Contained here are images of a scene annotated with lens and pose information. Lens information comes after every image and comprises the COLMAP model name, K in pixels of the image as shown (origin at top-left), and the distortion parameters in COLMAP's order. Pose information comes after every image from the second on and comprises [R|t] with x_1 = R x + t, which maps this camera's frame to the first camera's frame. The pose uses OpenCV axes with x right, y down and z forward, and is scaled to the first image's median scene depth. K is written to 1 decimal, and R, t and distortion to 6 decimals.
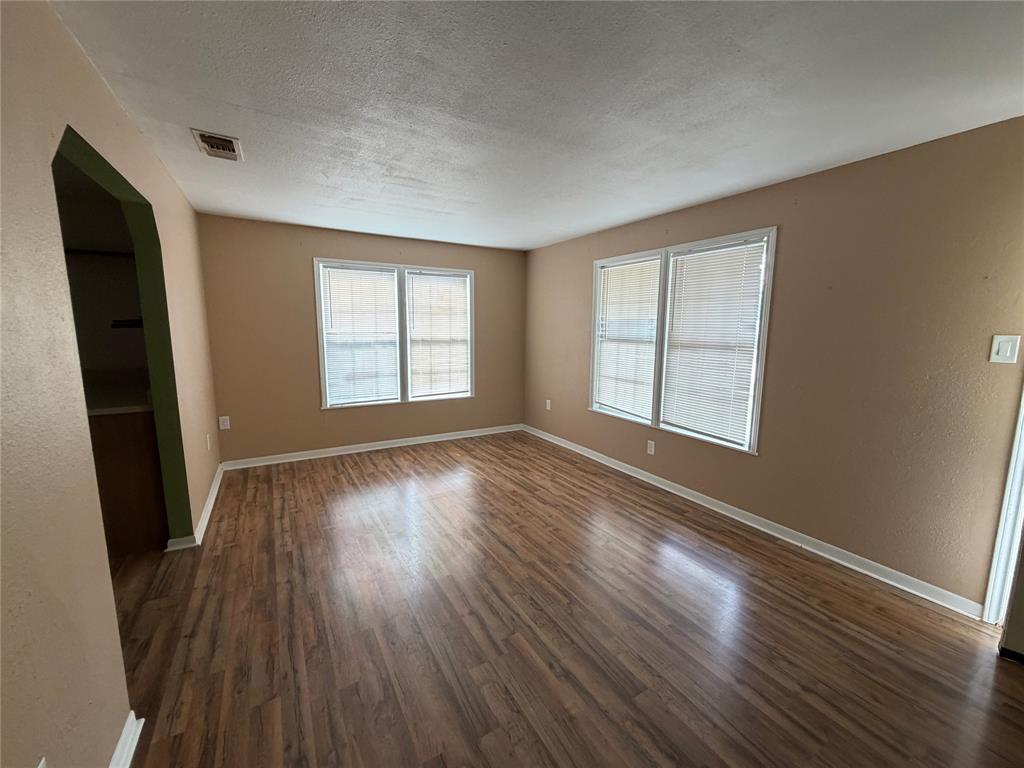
lens RADIAL K [[410.1, 0, 512.2], [0, 410.1, 382.6], [0, 0, 1]] dist [0.000237, -0.000281]
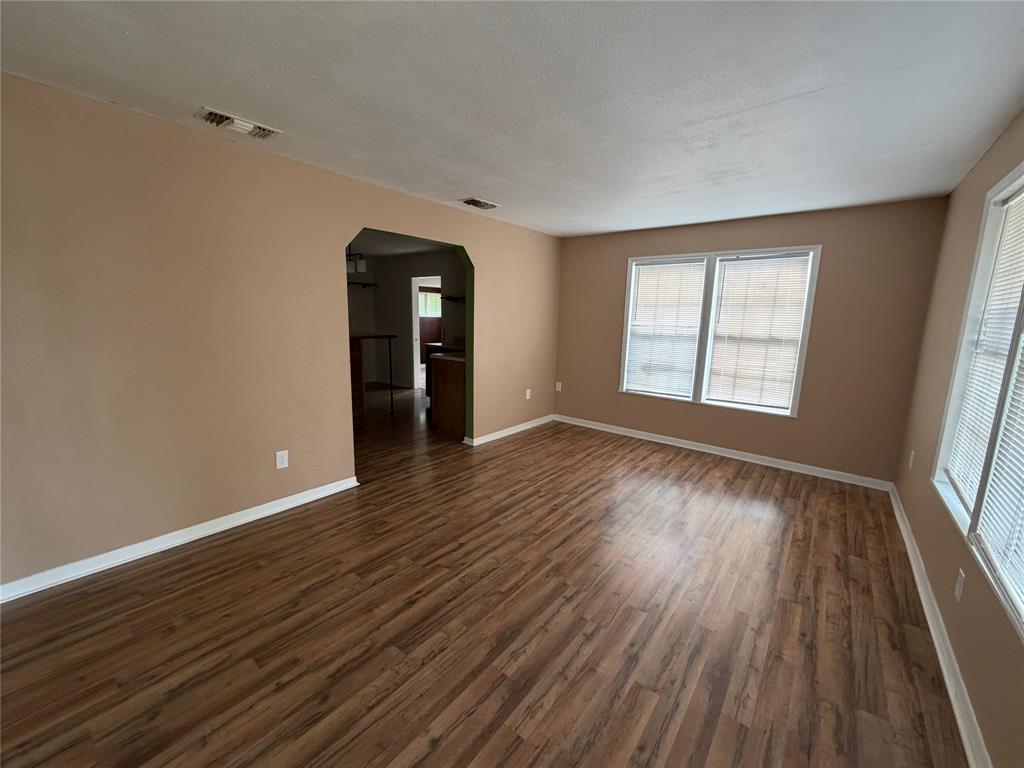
lens RADIAL K [[410.1, 0, 508.4], [0, 410.1, 384.6], [0, 0, 1]] dist [0.000237, -0.000281]
pose [[0.350933, 0.155898, -0.923332, 0.476773], [-0.149741, 0.982698, 0.109009, -0.032491], [0.924350, 0.100006, 0.368205, 0.291754]]
